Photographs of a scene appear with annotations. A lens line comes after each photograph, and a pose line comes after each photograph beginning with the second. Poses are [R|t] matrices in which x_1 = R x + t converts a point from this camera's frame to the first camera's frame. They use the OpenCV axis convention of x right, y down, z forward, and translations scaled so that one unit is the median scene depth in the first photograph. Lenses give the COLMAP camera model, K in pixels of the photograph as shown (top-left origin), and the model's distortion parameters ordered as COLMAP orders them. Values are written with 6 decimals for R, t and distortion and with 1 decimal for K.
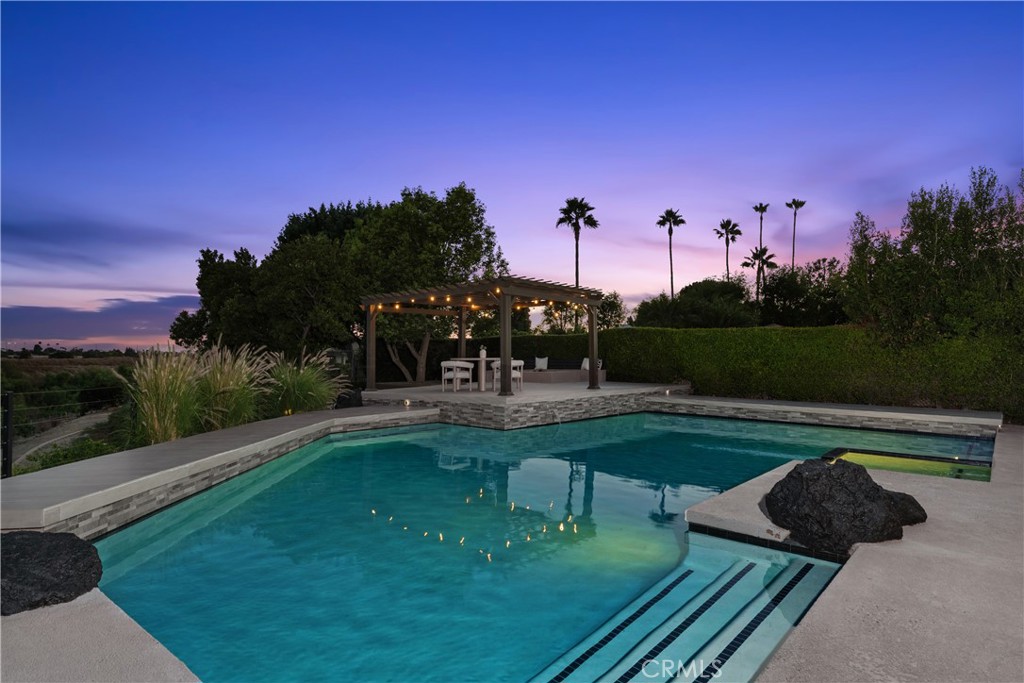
lens RADIAL K [[579.2, 0, 512.0], [0, 579.2, 341.5], [0, 0, 1]] dist [-0.000282, -0.000028]
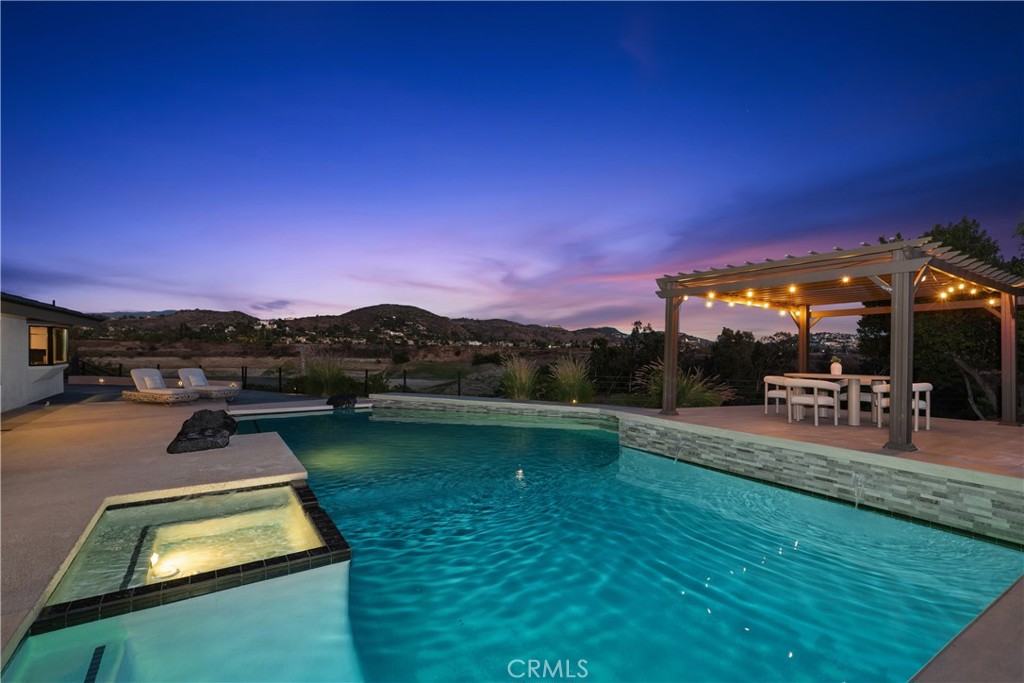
lens RADIAL K [[458.3, 0, 509.2], [0, 458.3, 354.7], [0, 0, 1]] dist [-0.001085, -0.000114]
pose [[-0.287105, 0.000750, -0.957899, 0.656532], [0.011961, 0.999925, -0.002802, 0.001289], [0.957824, -0.012262, -0.287093, 0.879689]]
